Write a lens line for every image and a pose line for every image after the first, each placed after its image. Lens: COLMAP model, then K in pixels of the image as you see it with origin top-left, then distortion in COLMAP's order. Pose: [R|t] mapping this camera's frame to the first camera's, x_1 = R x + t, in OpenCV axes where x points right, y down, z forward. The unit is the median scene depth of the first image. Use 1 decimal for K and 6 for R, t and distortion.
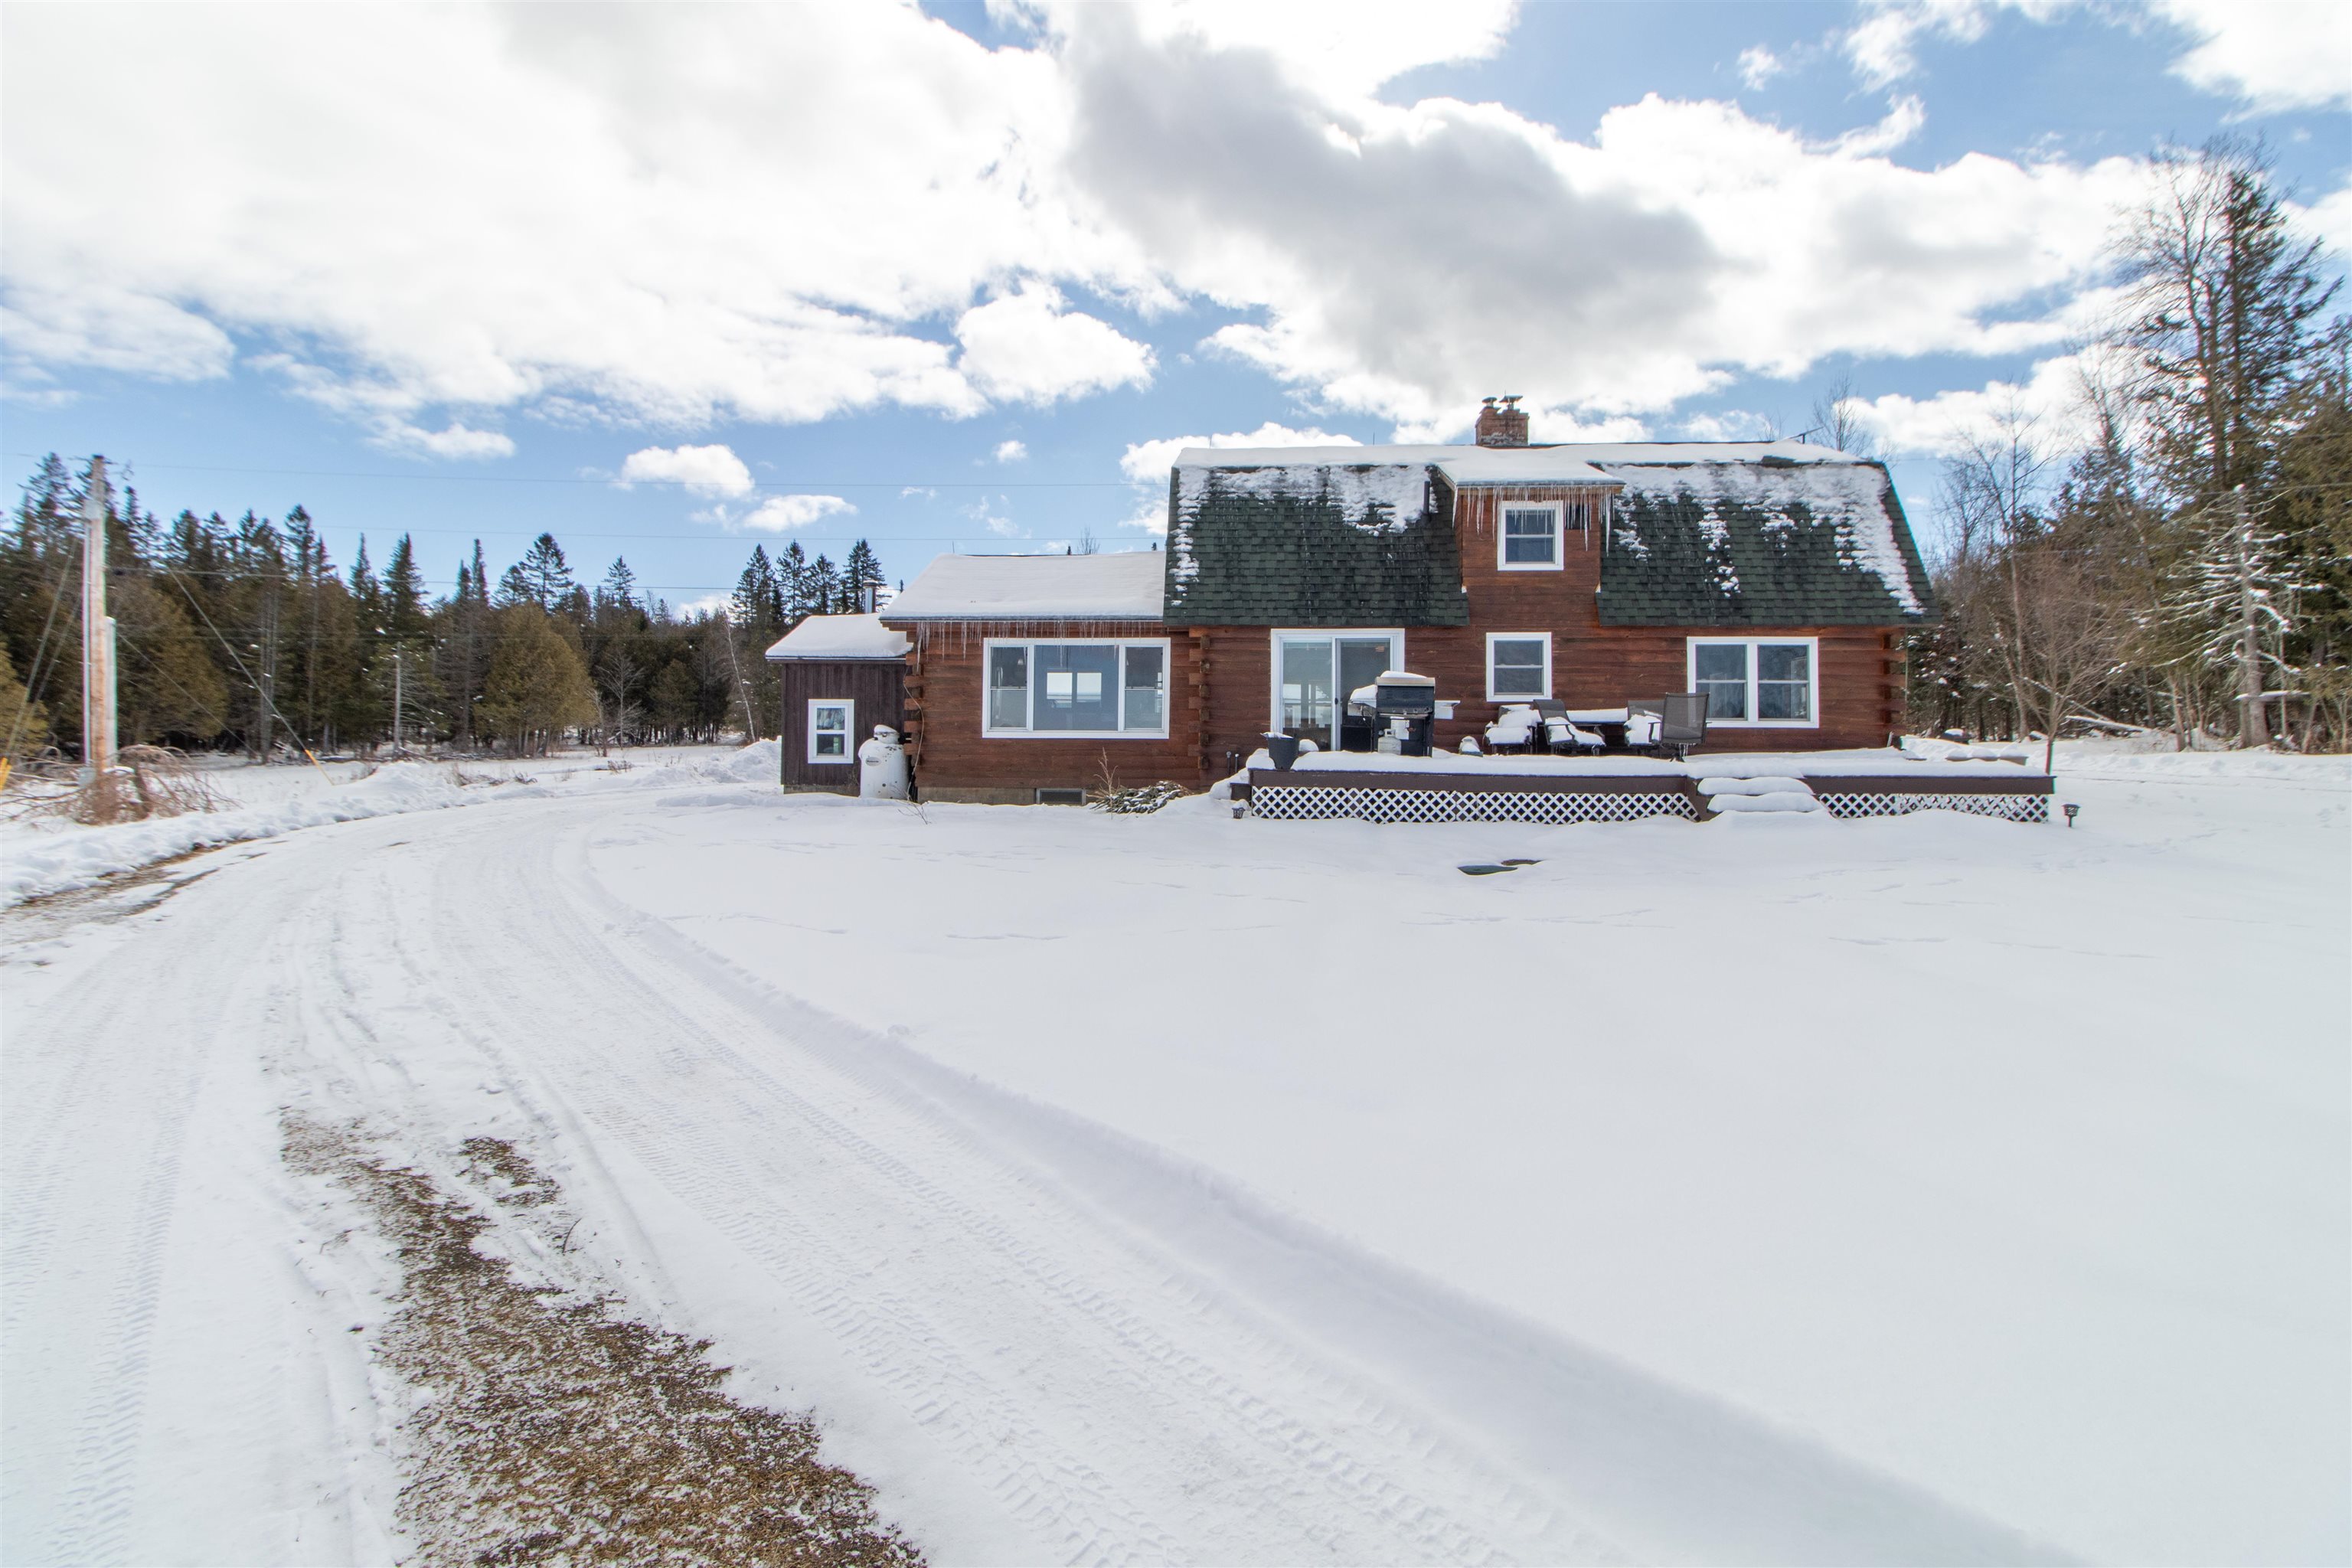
lens RADIAL K [[1130.1, 0, 1204.2], [0, 1130.1, 708.5], [0, 0, 1]] dist [0.013503, -0.001270]
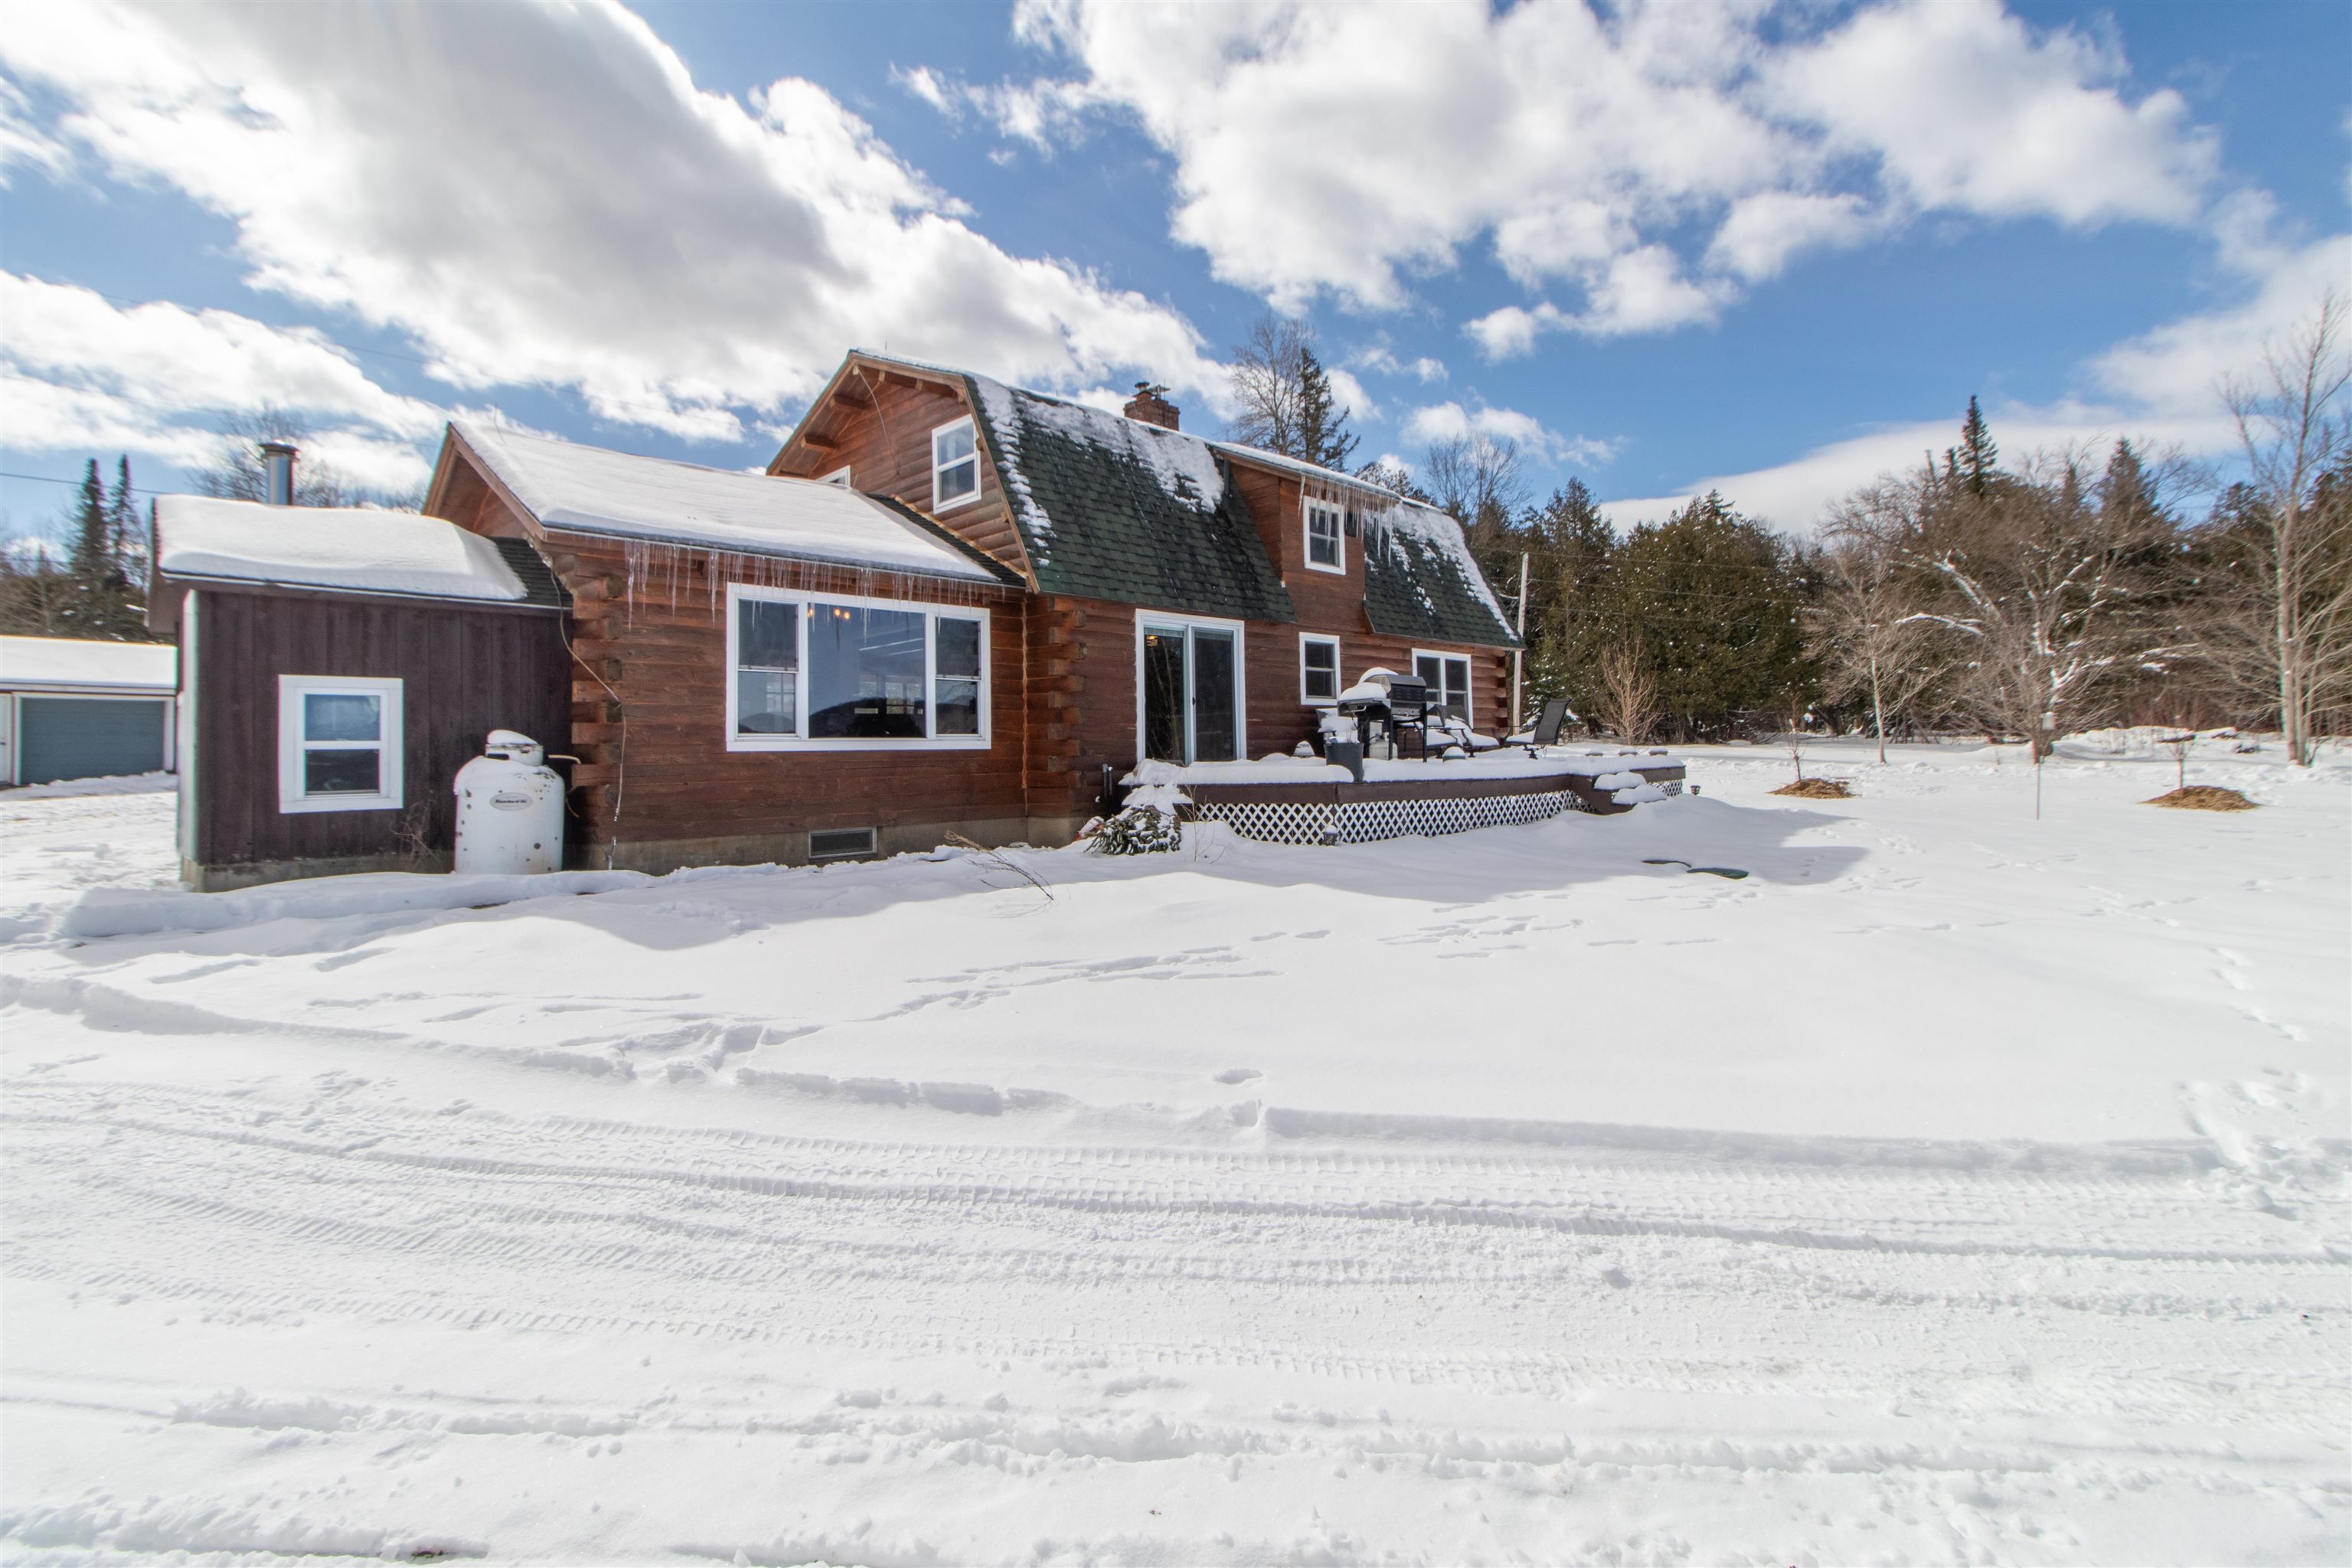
lens RADIAL K [[1130.1, 0, 1231.2], [0, 1130.1, 722.5], [0, 0, 1]] dist [0.013503, -0.001270]
pose [[0.625554, 0.005448, 0.780162, -0.497479], [-0.007074, 0.999974, -0.001312, 0.009670], [-0.780149, -0.004698, 0.625576, 0.428990]]
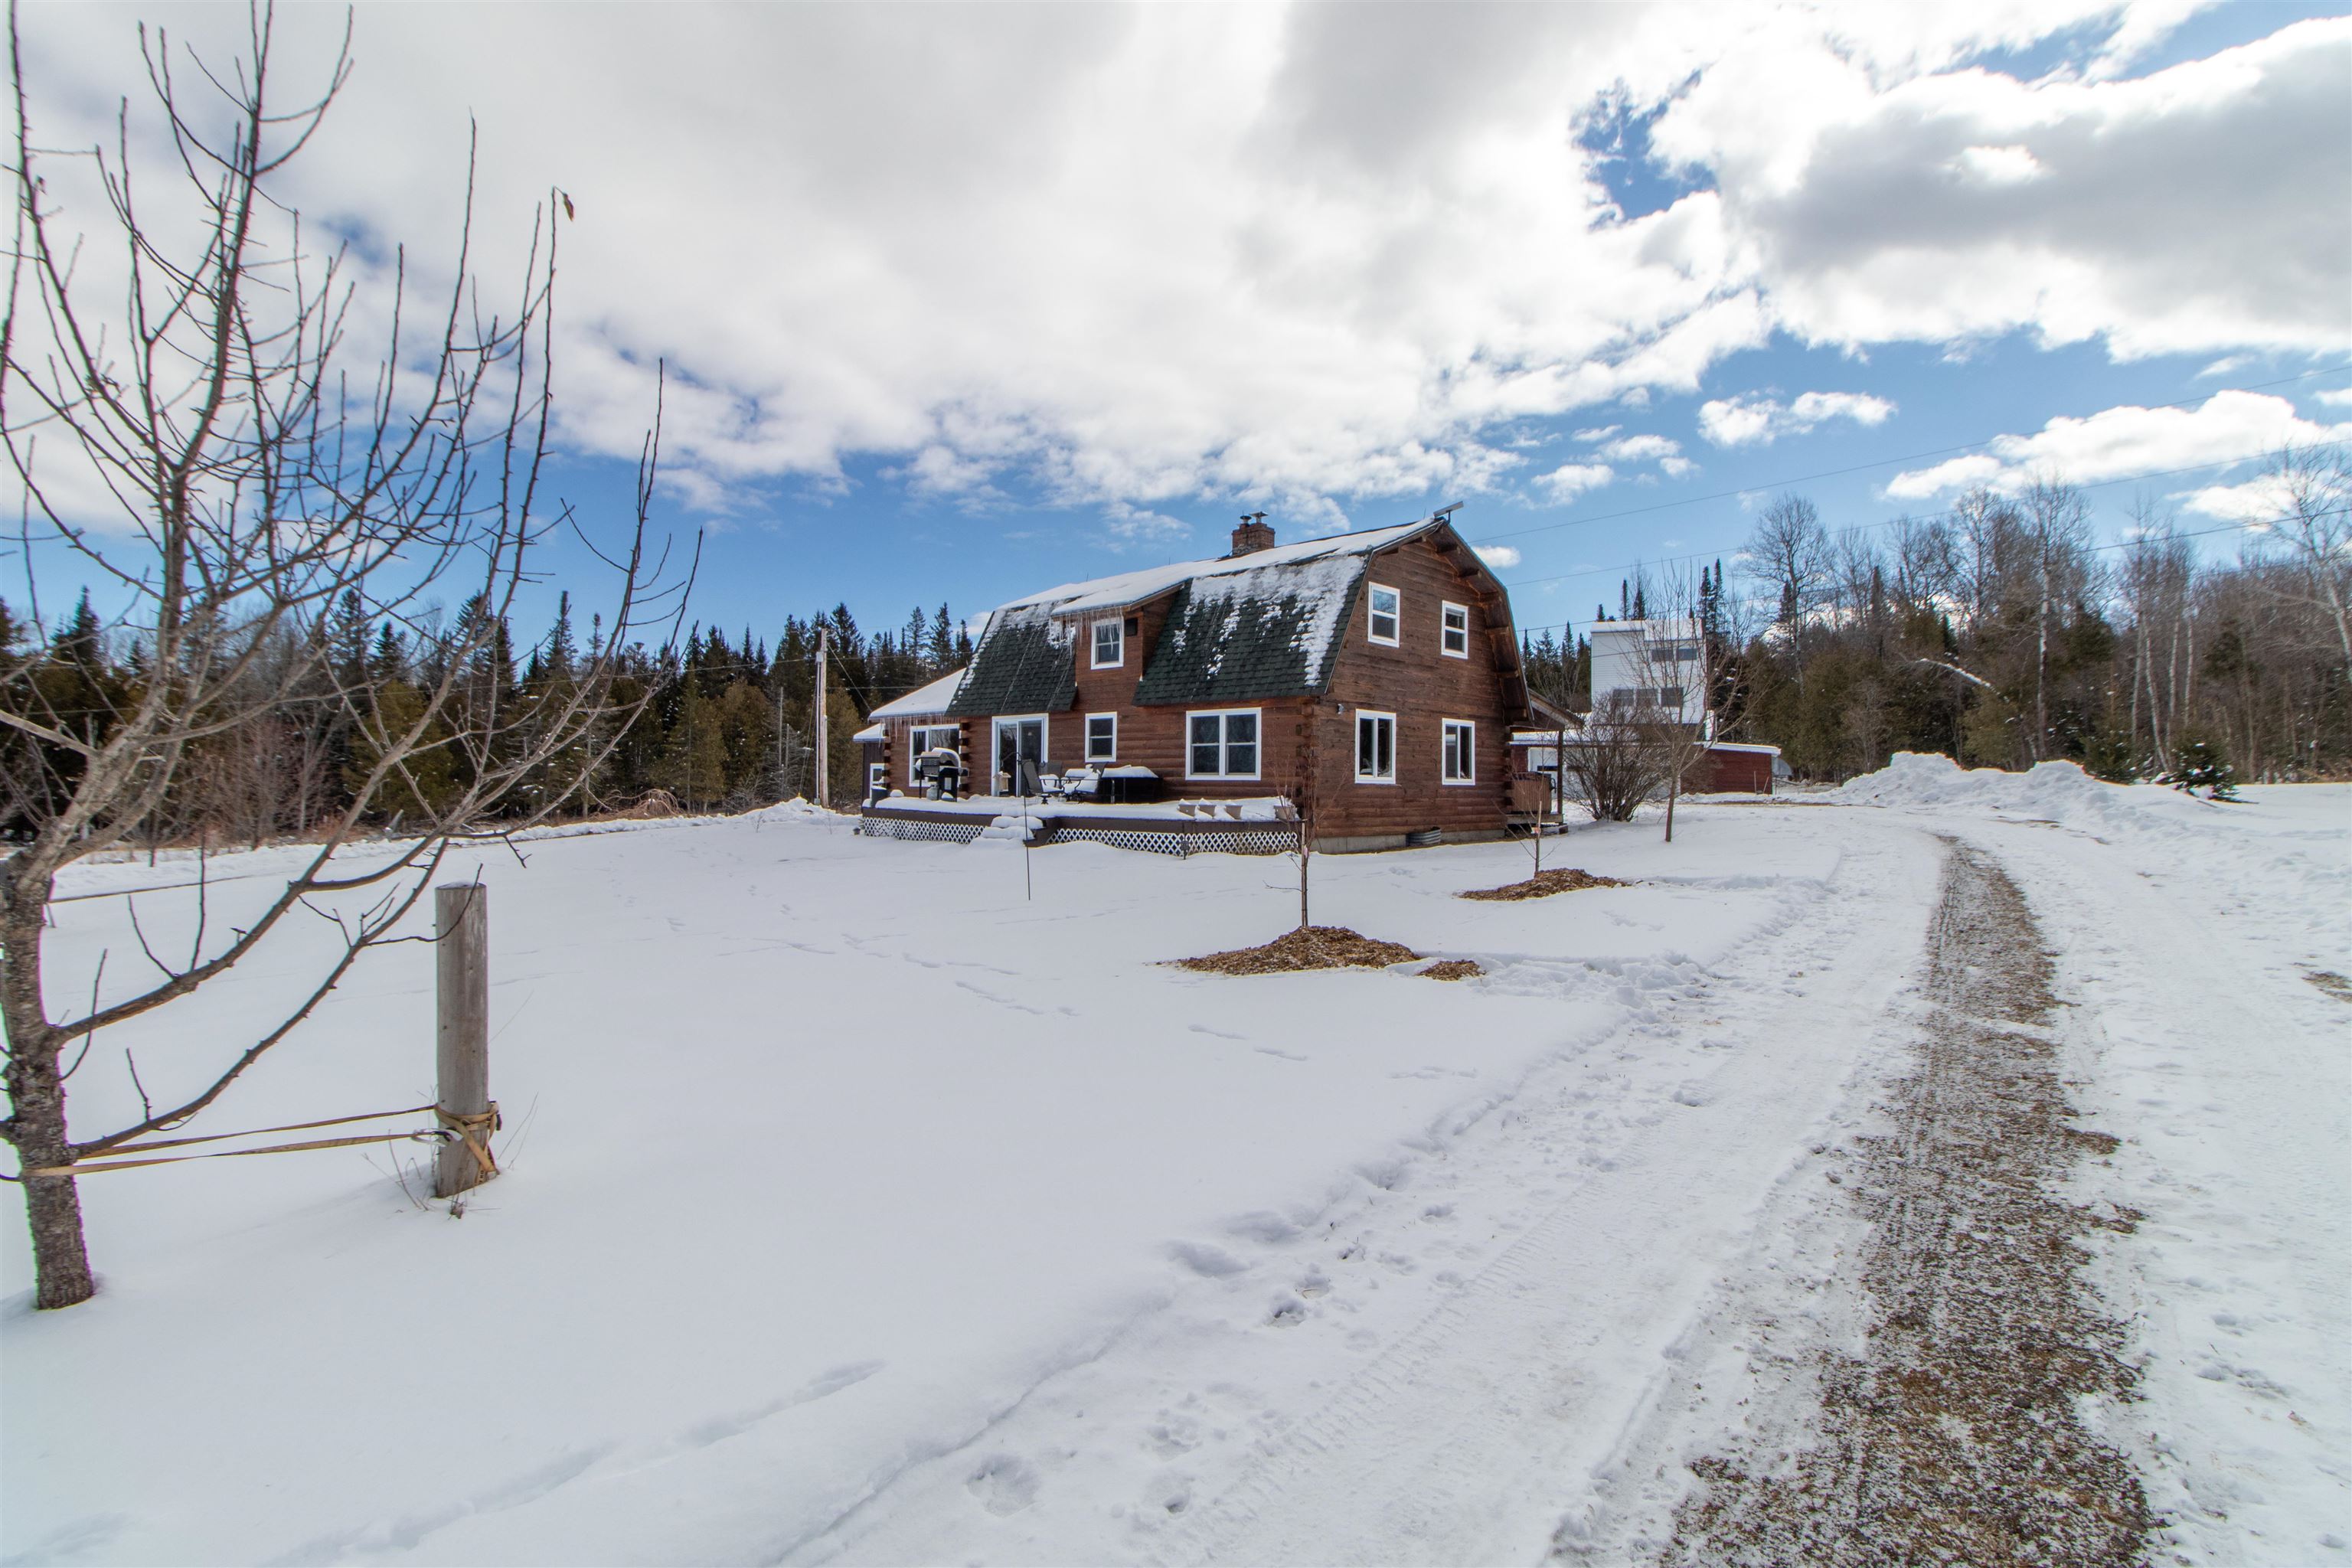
lens RADIAL K [[1130.1, 0, 1165.8], [0, 1130.1, 723.3], [0, 0, 1]] dist [0.013503, -0.001270]
pose [[0.756096, -0.036523, -0.653441, 1.195436], [0.025839, 0.999329, -0.025959, -0.014496], [0.653950, 0.002743, 0.756532, -0.014584]]
